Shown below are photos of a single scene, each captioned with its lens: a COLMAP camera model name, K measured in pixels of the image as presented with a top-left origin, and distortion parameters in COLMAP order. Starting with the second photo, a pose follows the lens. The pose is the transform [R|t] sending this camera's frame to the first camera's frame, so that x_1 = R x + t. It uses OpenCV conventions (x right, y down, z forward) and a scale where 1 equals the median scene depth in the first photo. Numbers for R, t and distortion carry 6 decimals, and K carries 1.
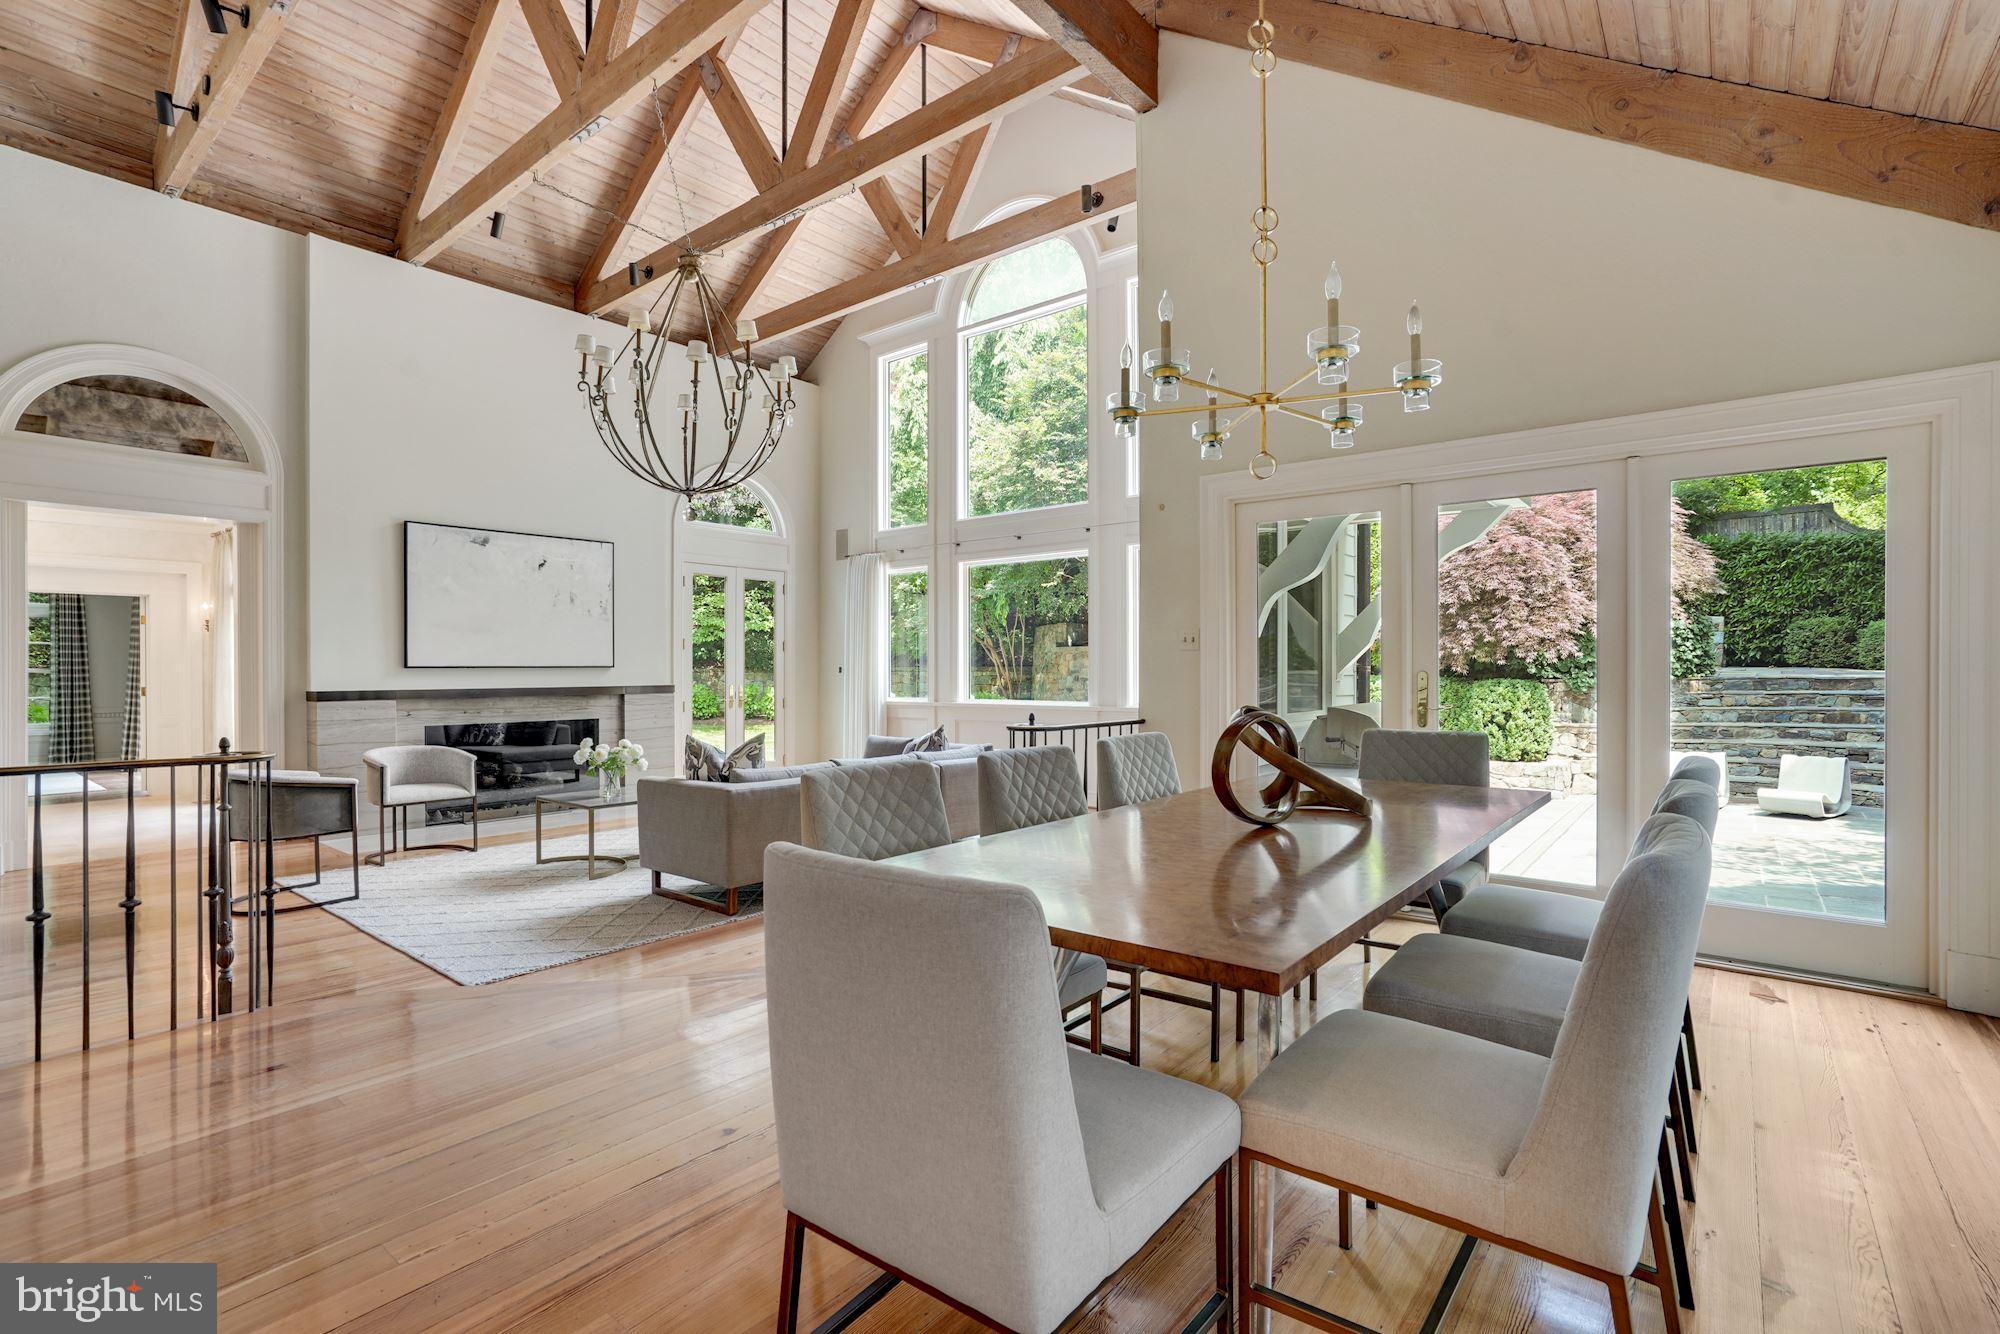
lens RADIAL K [[917.1, 0, 991.4], [0, 917.1, 669.1], [0, 0, 1]] dist [0.003428, 0.006556]
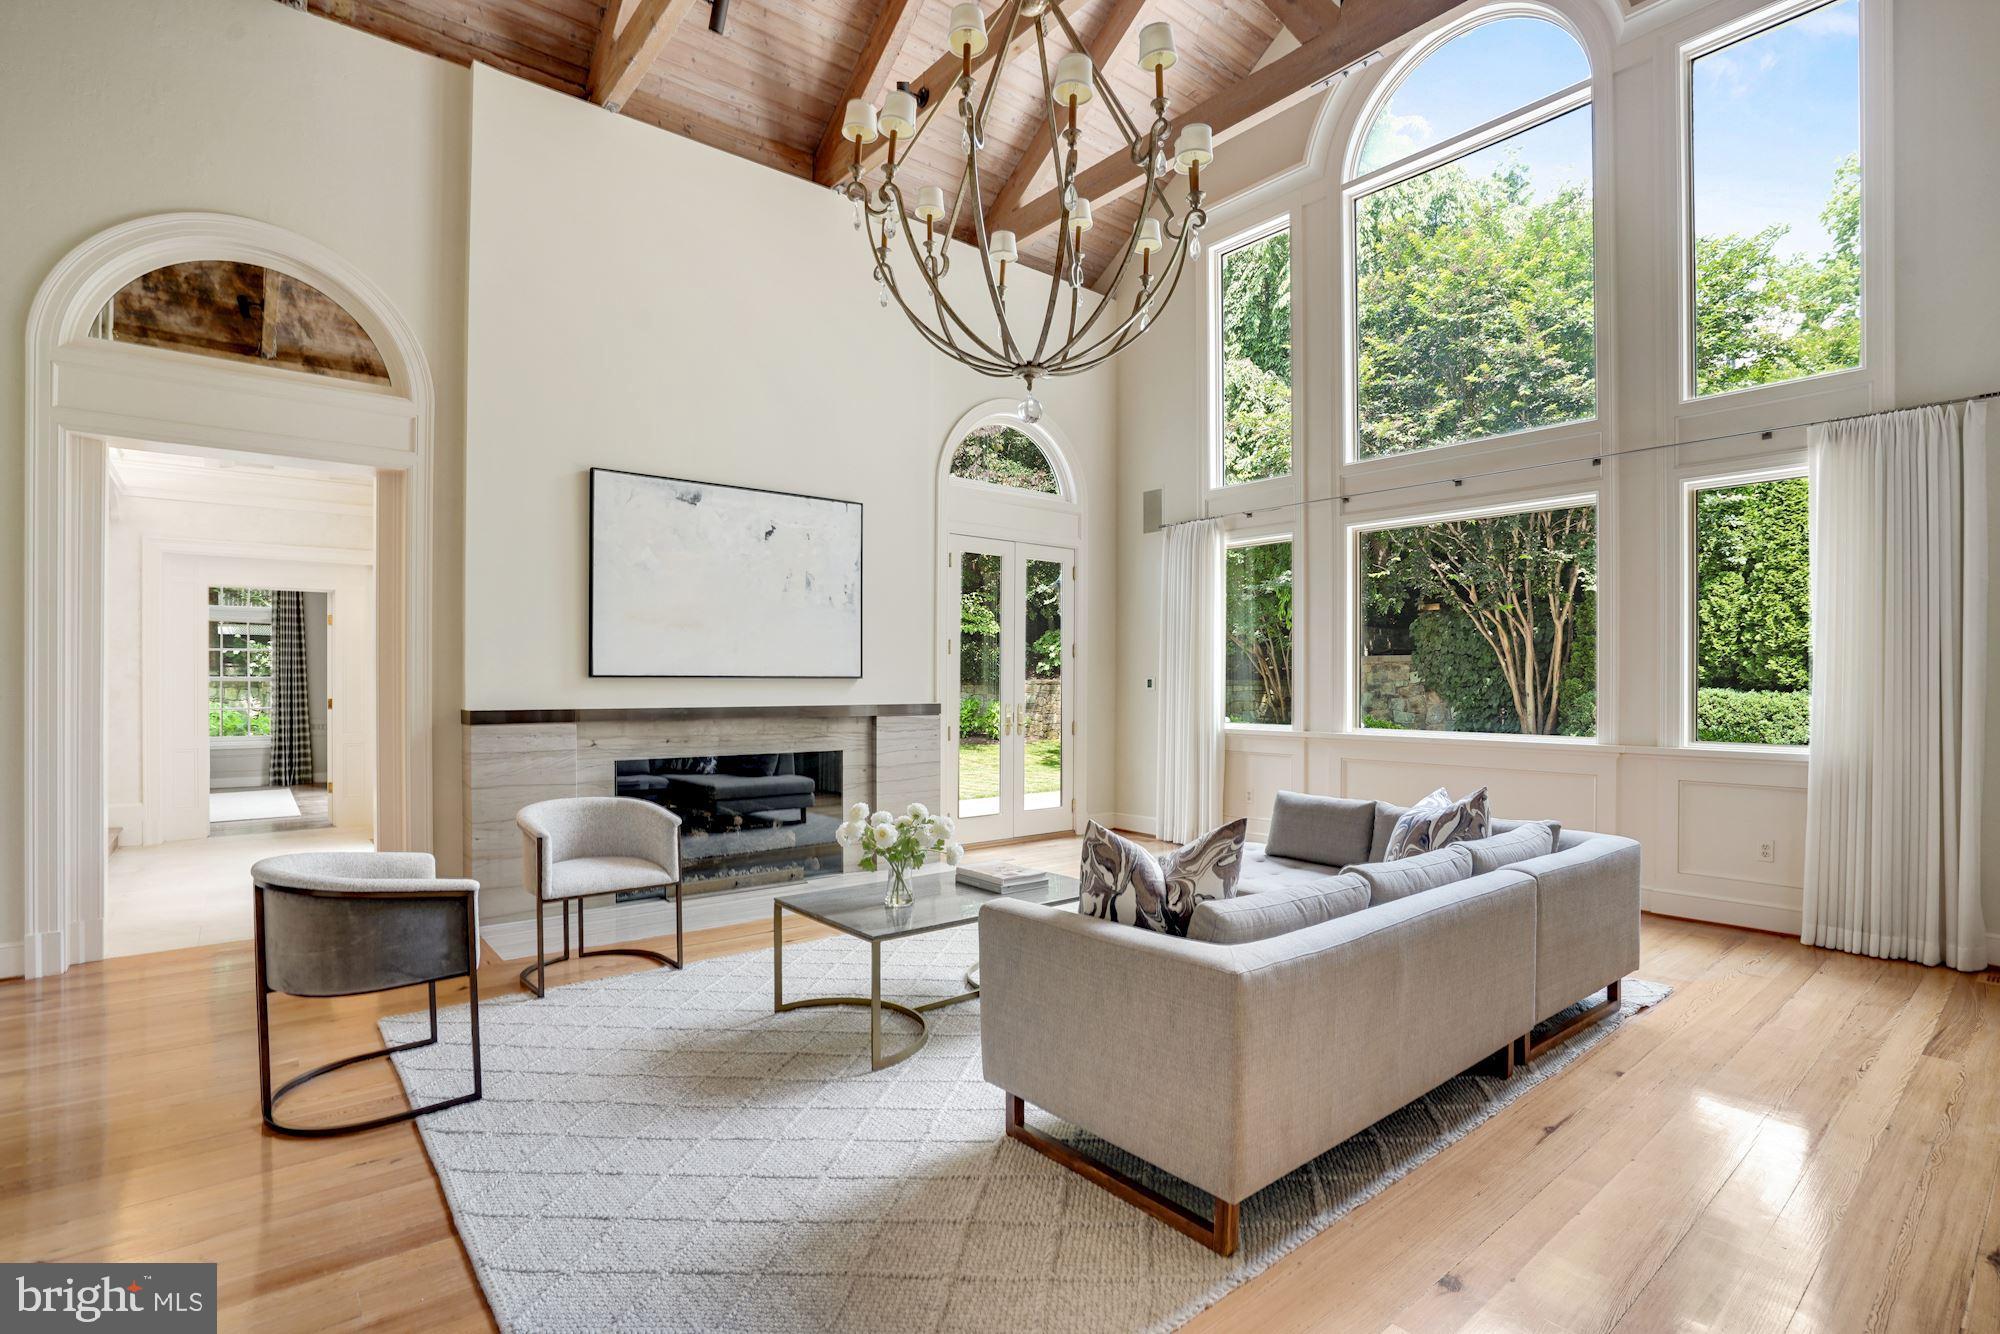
lens RADIAL K [[917.1, 0, 1005.5], [0, 917.1, 678.2], [0, 0, 1]] dist [0.003428, 0.006556]
pose [[0.984543, 0.006140, -0.175034, -0.192660], [-0.007109, 0.999963, -0.004914, 0.000552], [0.174998, 0.006082, 0.984550, 0.346285]]
